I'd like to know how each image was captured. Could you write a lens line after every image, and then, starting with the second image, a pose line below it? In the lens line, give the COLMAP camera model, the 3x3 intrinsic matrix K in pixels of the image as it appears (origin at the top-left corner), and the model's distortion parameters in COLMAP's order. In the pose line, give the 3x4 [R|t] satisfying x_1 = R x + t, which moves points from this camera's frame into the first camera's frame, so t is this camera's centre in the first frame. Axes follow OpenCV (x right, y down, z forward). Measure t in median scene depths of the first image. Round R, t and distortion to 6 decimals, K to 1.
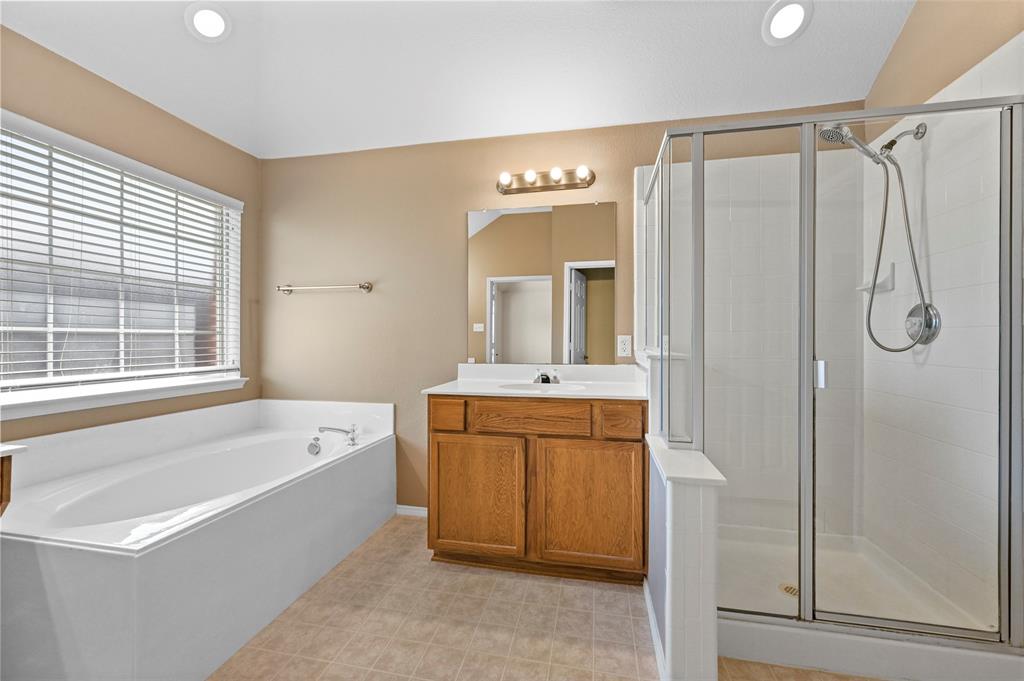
lens RADIAL K [[402.7, 0, 515.9], [0, 402.7, 339.1], [0, 0, 1]] dist [0.000200, 0.000130]
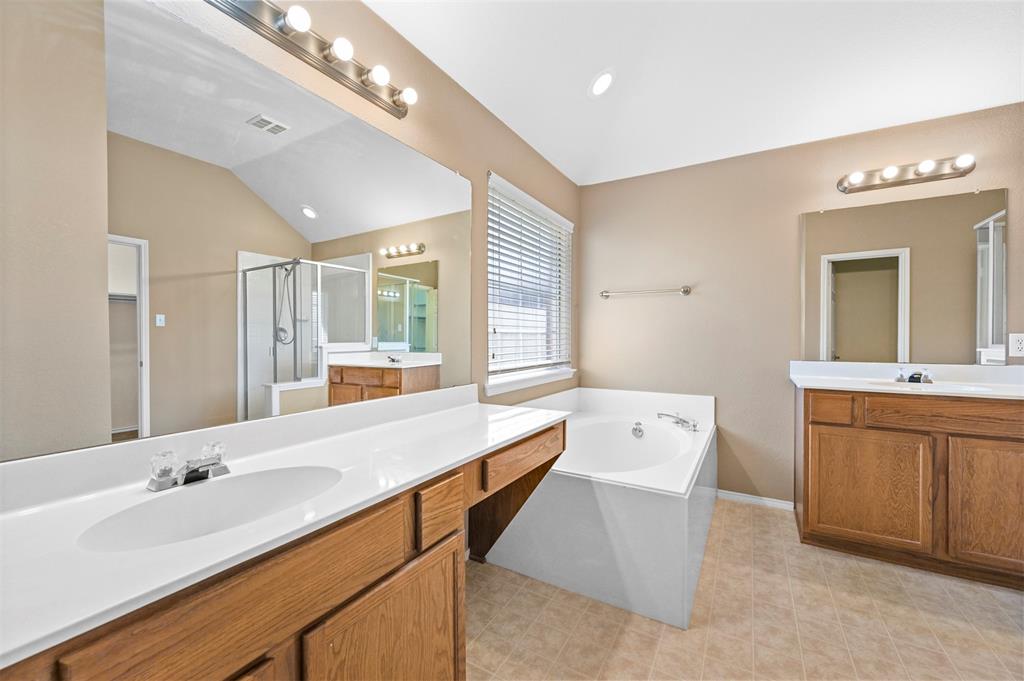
lens RADIAL K [[402.7, 0, 515.9], [0, 402.7, 339.1], [0, 0, 1]] dist [0.000200, 0.000130]
pose [[0.947369, 0.002077, -0.320138, -0.631336], [-0.000417, 0.999986, 0.005255, -0.001017], [0.320144, -0.004845, 0.947356, -0.281064]]
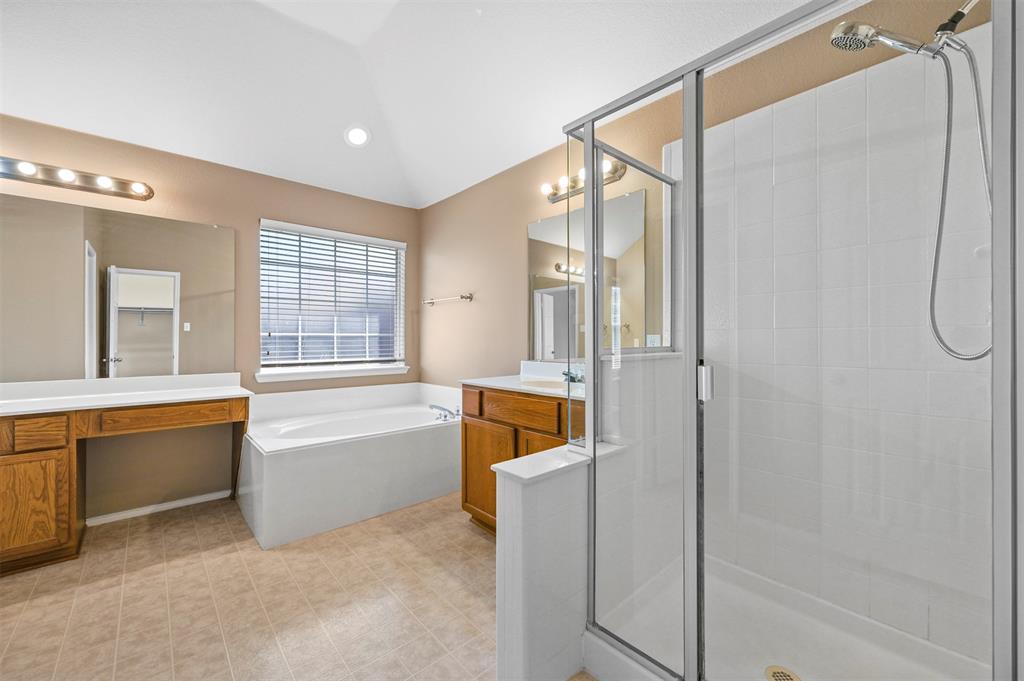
lens RADIAL K [[408.0, 0, 513.4], [0, 408.0, 335.5], [0, 0, 1]] dist [-0.000689, -0.000039]
pose [[0.803164, -0.006589, -0.595722, 0.683073], [0.003972, 0.999976, -0.005706, -0.003675], [0.595745, 0.002217, 0.803171, 0.092384]]
